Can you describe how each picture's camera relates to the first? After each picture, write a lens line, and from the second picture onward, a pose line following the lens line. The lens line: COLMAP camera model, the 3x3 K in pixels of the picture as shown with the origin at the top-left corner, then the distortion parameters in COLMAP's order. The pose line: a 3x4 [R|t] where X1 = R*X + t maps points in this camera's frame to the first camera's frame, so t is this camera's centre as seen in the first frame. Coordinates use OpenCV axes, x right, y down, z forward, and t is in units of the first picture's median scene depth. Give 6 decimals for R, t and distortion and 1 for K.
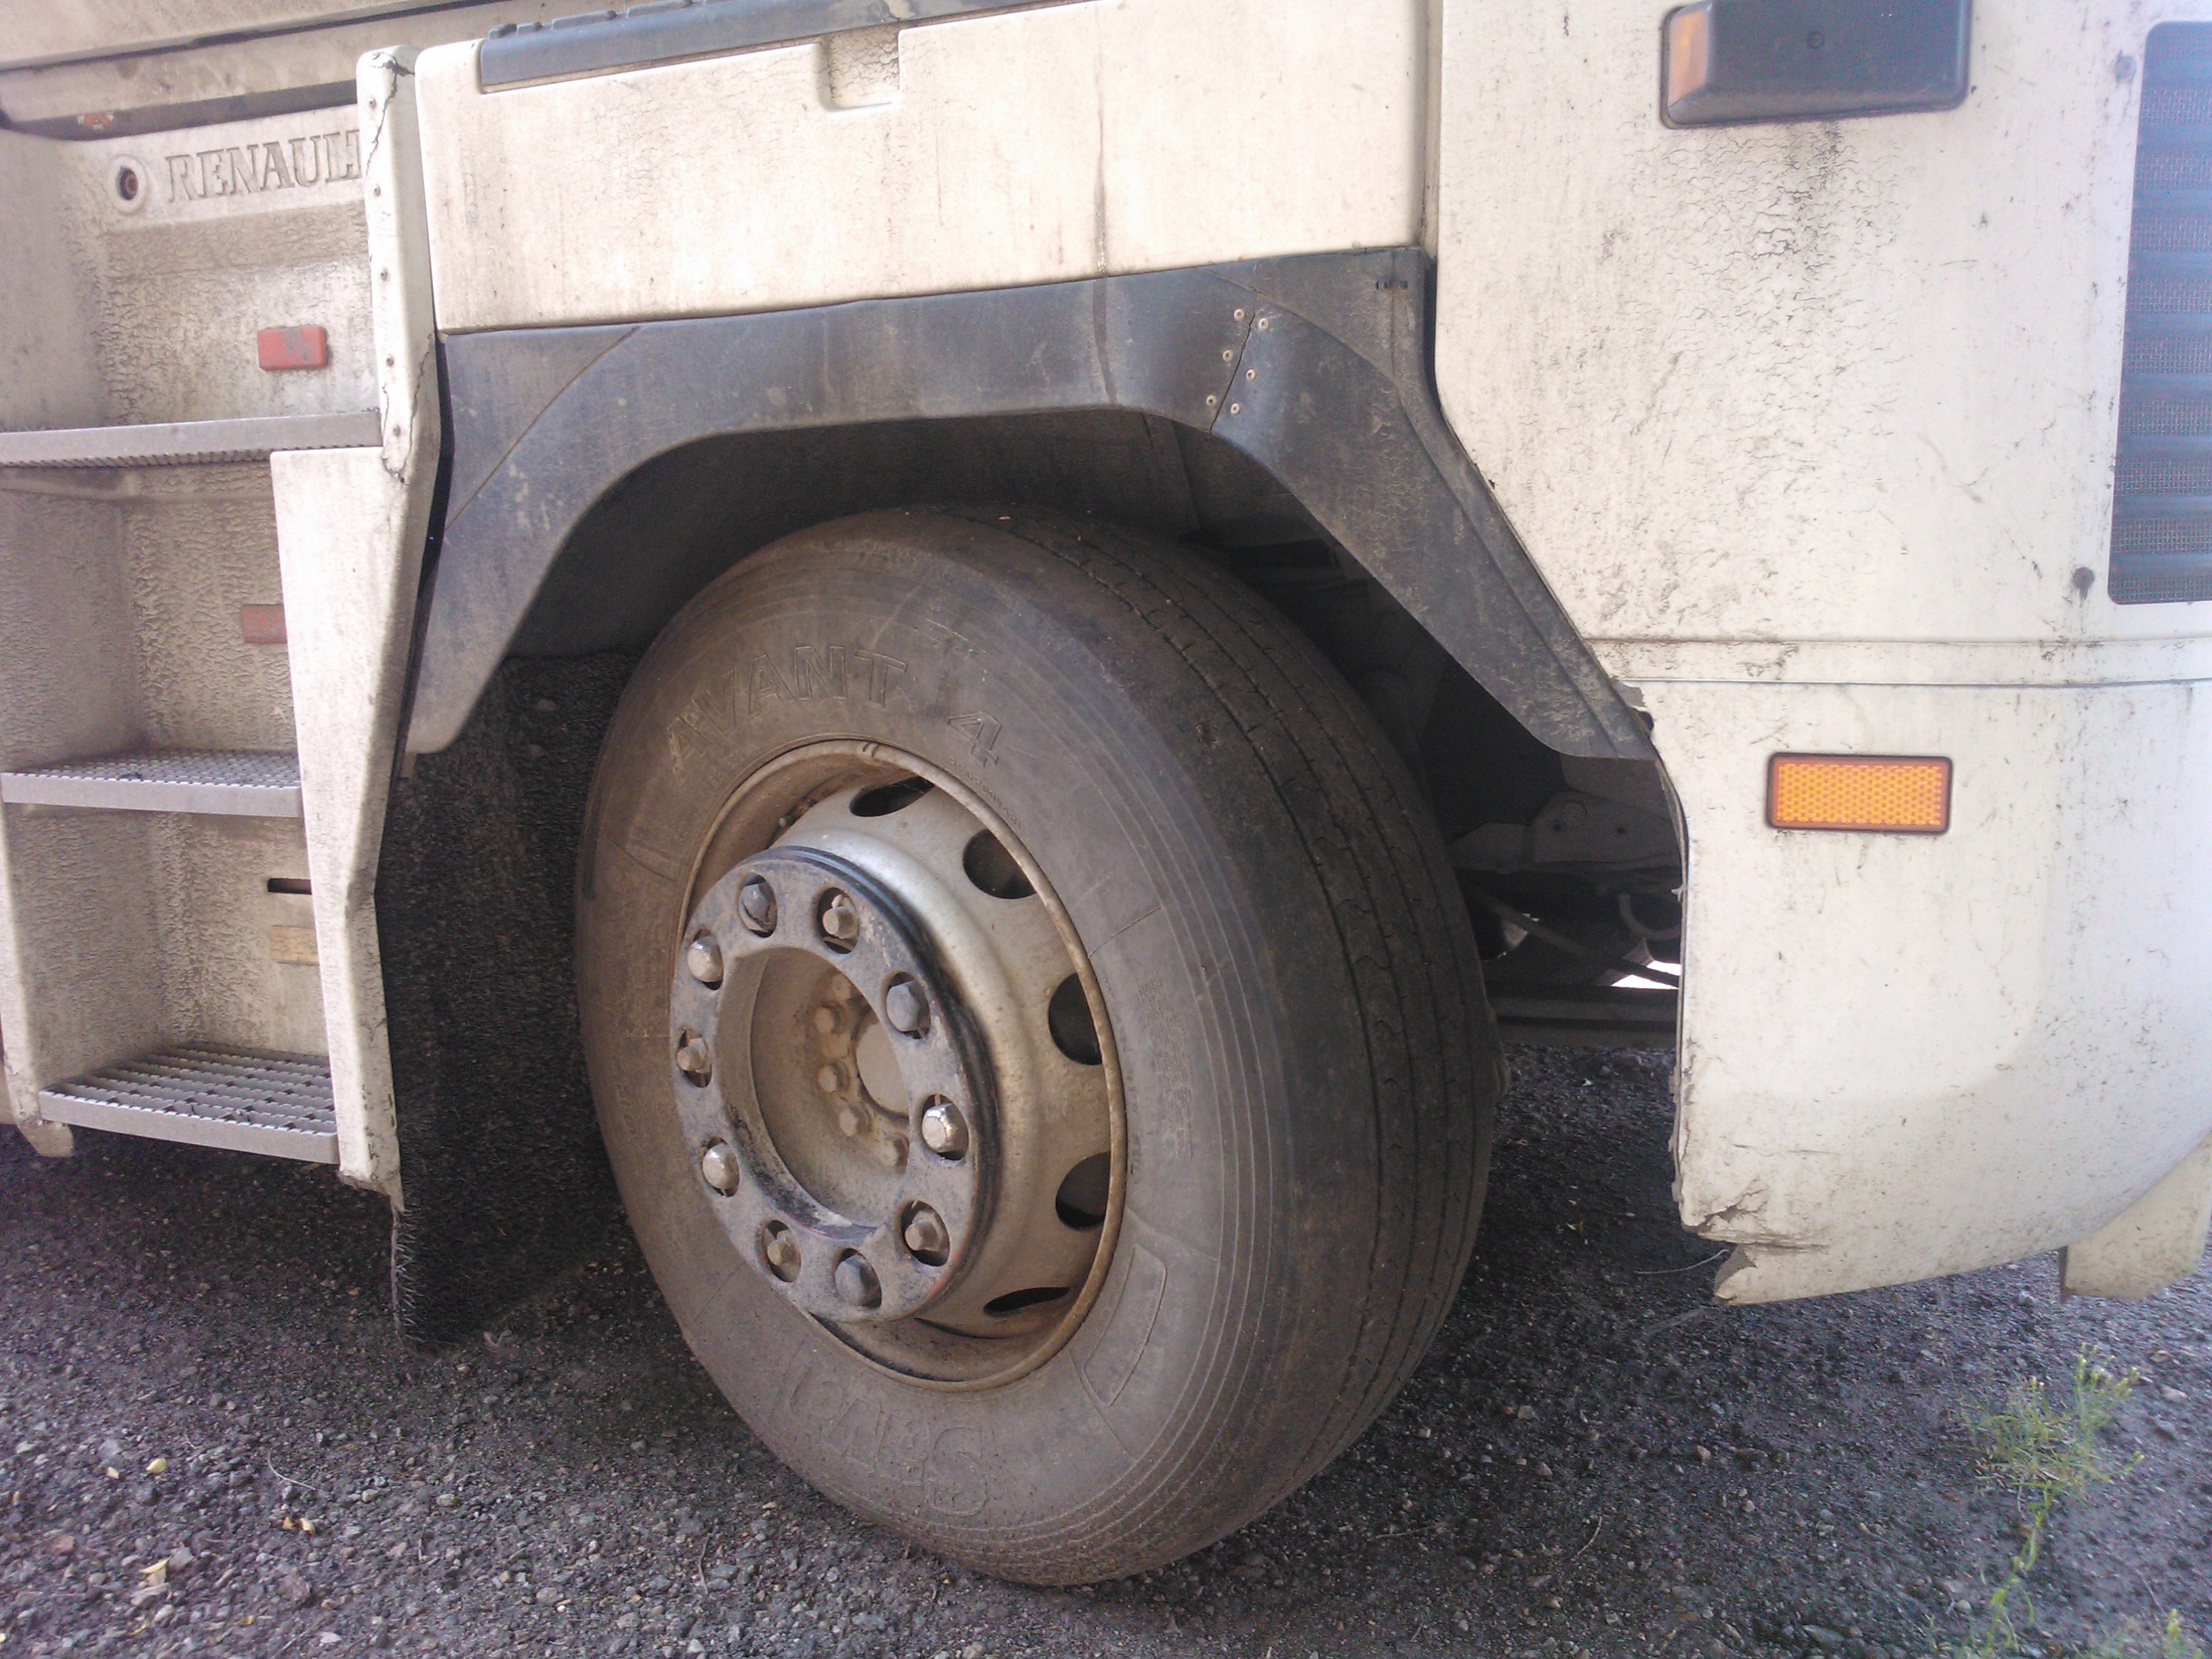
lens RADIAL K [[1799.9, 0, 1110.6], [0, 1799.9, 806.9], [0, 0, 1]] dist [0.038939, -0.087049]
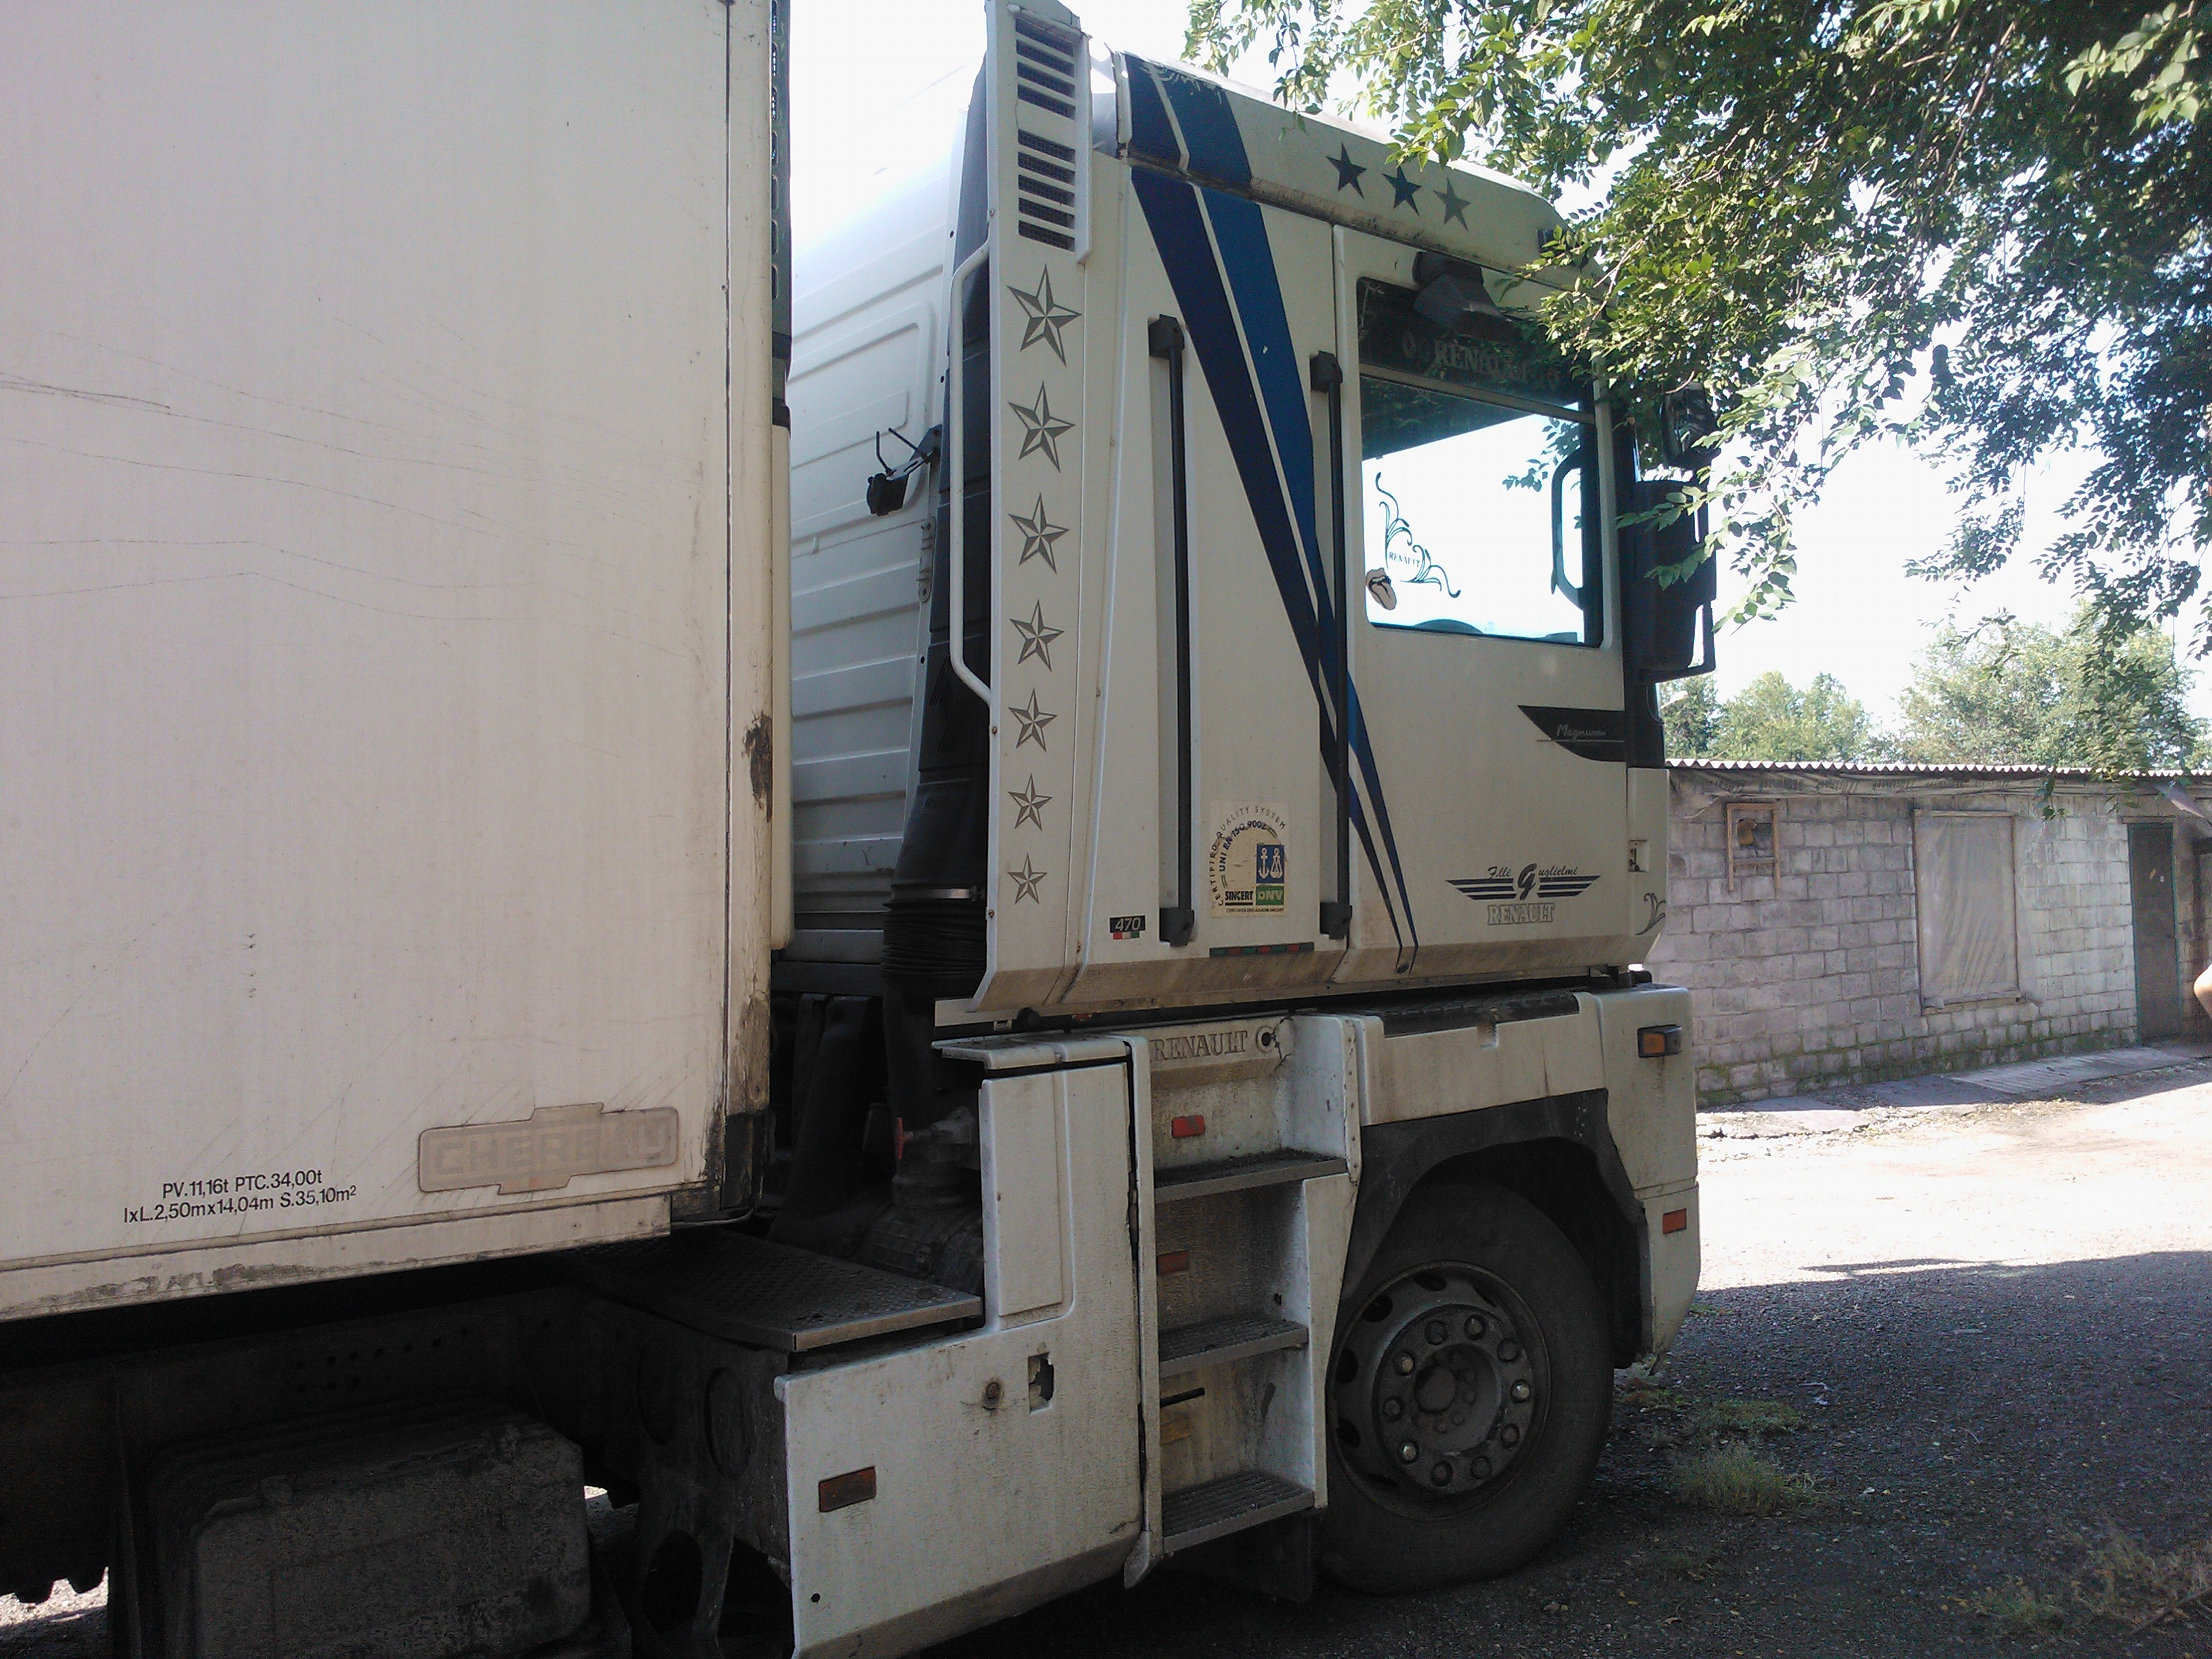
lens RADIAL K [[1808.6, 0, 1130.7], [0, 1808.6, 826.7], [0, 0, 1]] dist [0.142311, -0.313613]
pose [[0.489594, 0.037739, 0.871133, -2.947472], [0.156247, 0.979095, -0.130230, -0.414794], [-0.857837, 0.199872, 0.473462, -0.026242]]
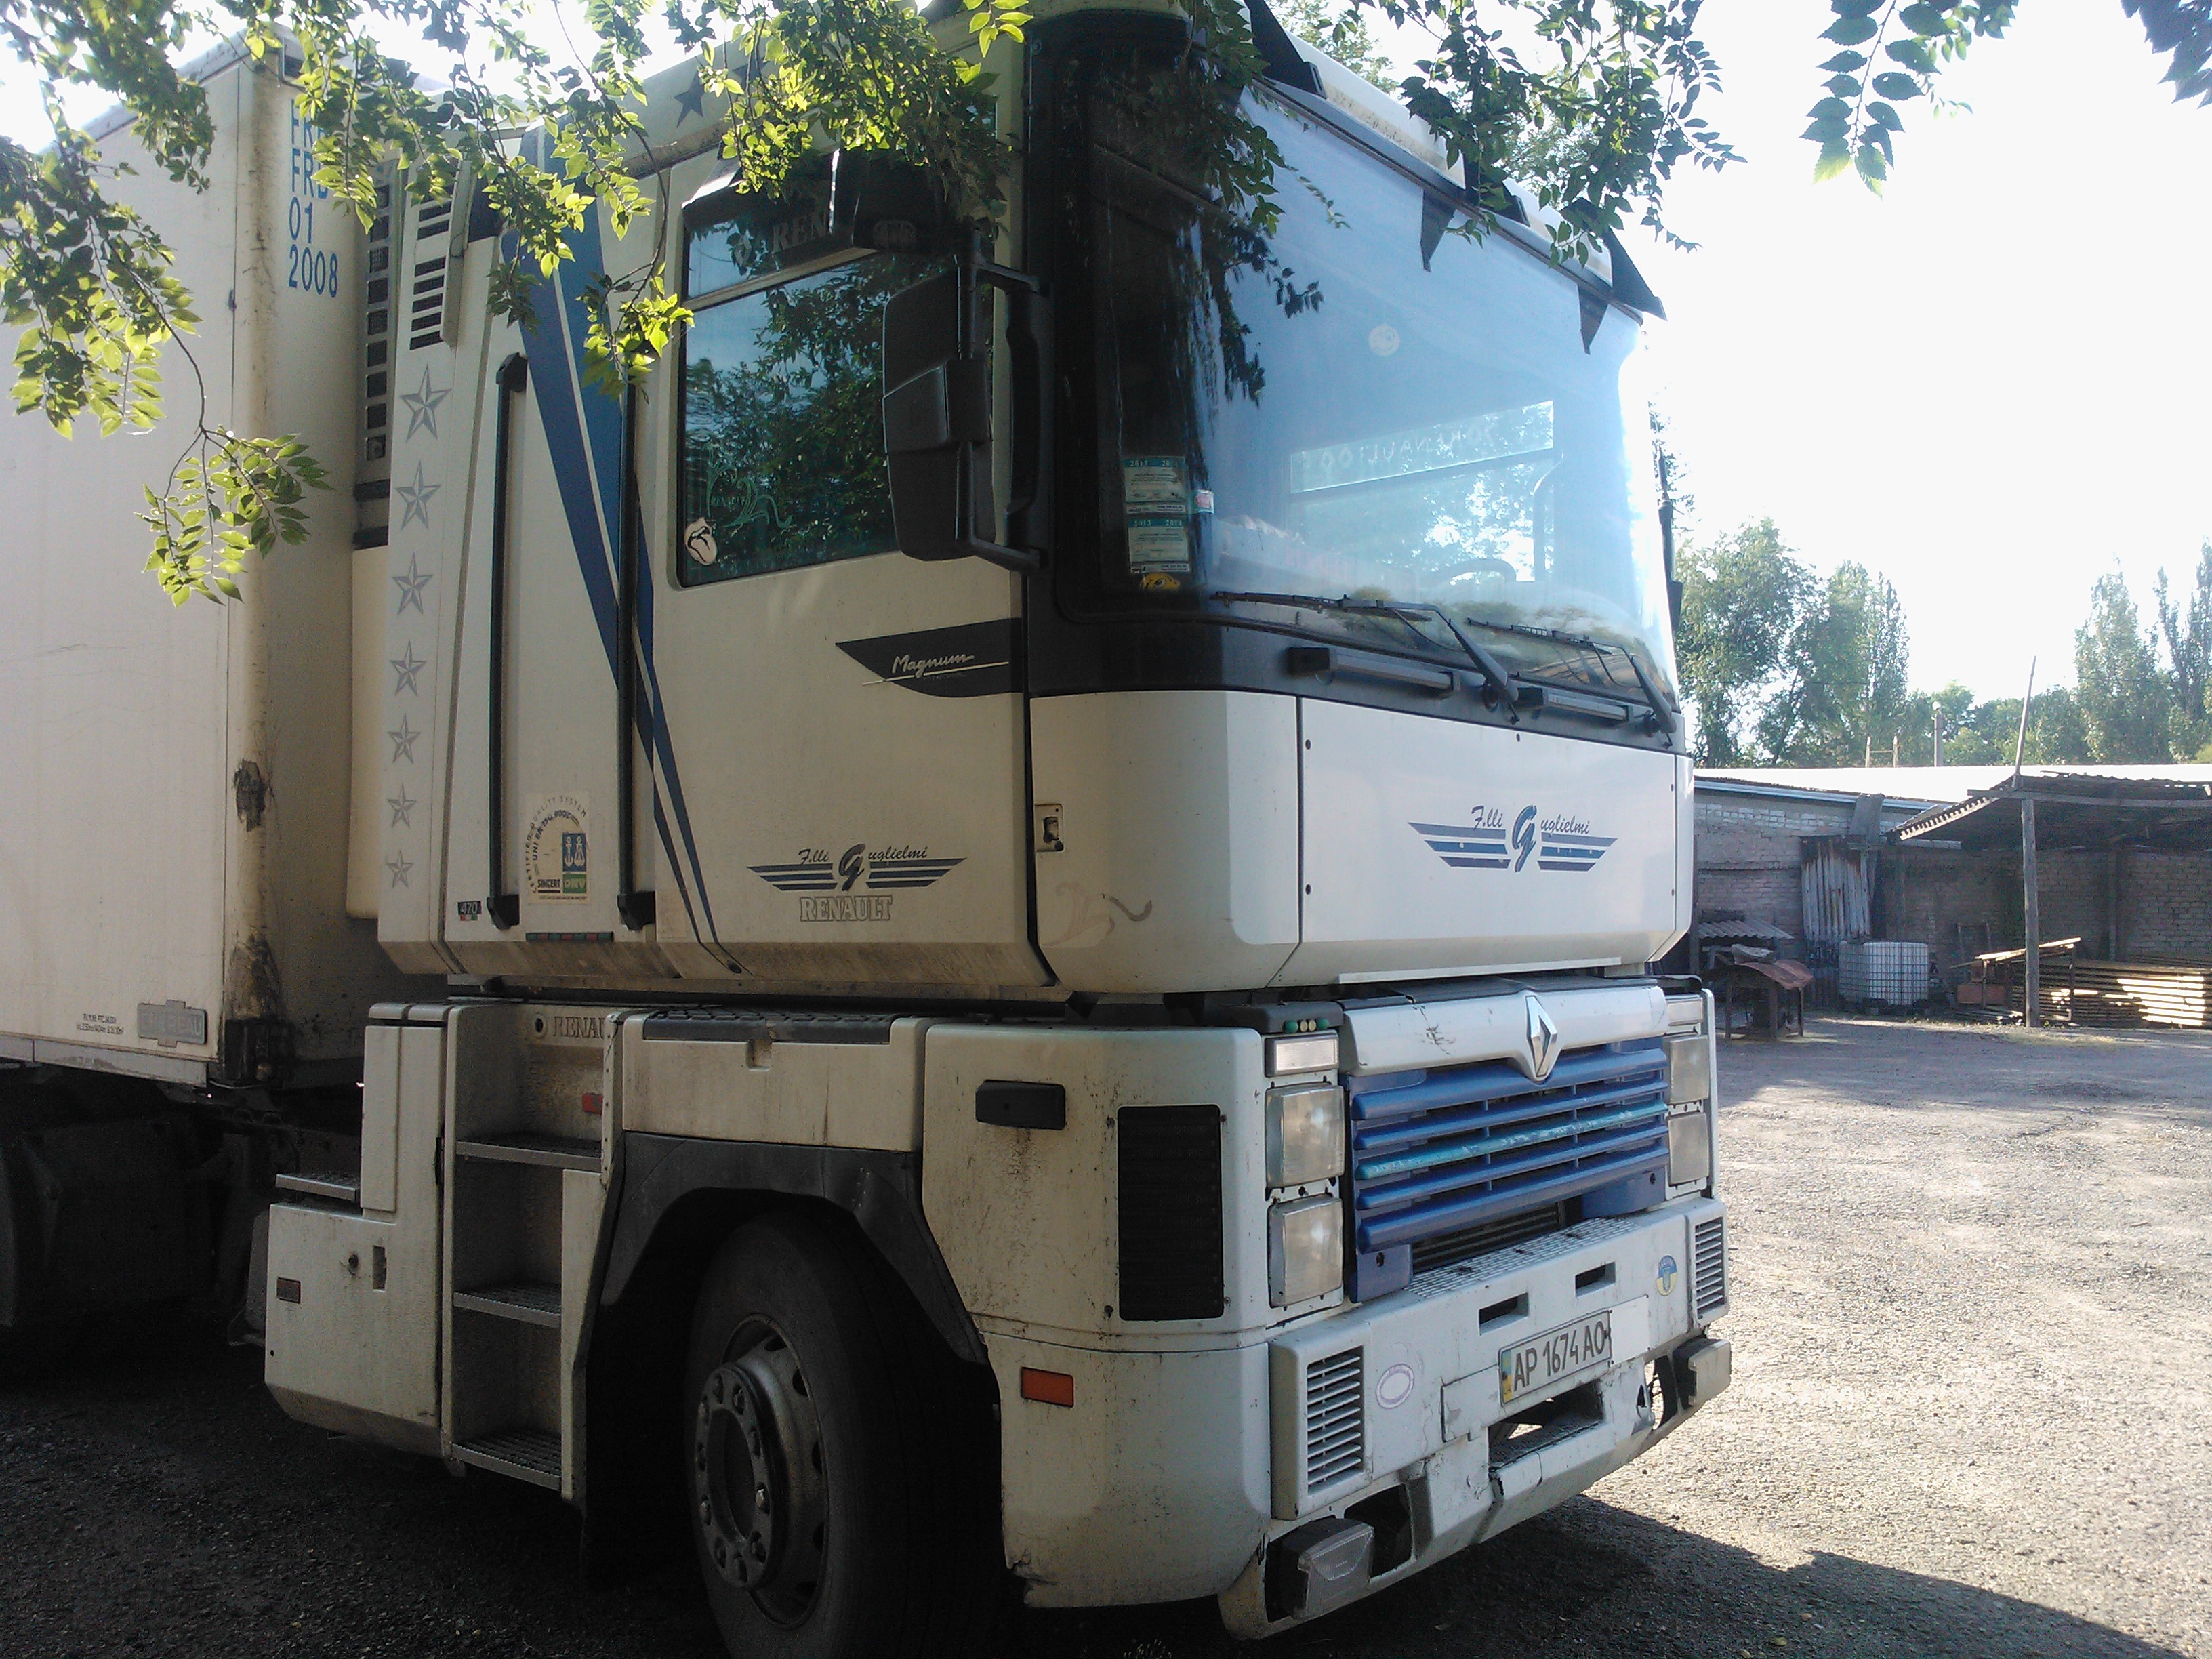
lens RADIAL K [[1808.6, 0, 1130.7], [0, 1808.6, 826.7], [0, 0, 1]] dist [0.142311, -0.313613]
pose [[0.959749, -0.000388, -0.280860, 1.016138], [-0.056889, 0.979002, -0.195751, -0.229395], [0.275039, 0.203849, 0.939574, -1.256301]]
